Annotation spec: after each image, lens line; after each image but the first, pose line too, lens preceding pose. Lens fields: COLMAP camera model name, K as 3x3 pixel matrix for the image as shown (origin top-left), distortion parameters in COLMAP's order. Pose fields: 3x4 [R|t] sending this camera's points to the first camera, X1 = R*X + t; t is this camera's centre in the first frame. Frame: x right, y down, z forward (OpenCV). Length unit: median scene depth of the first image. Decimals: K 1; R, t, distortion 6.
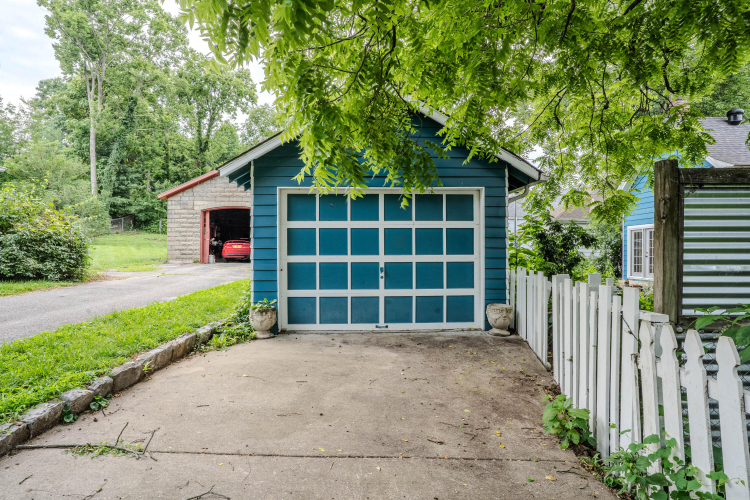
lens RADIAL K [[411.3, 0, 375.0], [0, 411.3, 250.0], [0, 0, 1]] dist [-0.052217, 0.039254]
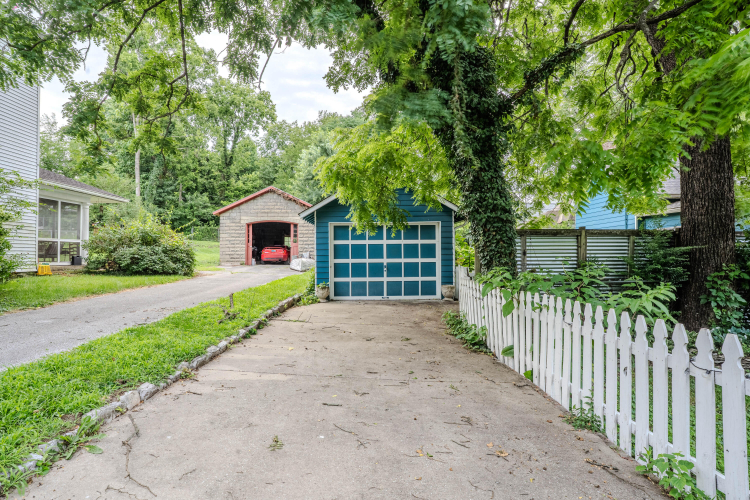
lens RADIAL K [[411.3, 0, 375.0], [0, 411.3, 250.0], [0, 0, 1]] dist [-0.052217, 0.039254]
pose [[0.999766, -0.004475, -0.021187, 0.010273], [0.004331, 0.999967, -0.006845, -0.013712], [0.021217, 0.006752, 0.999752, -0.827485]]
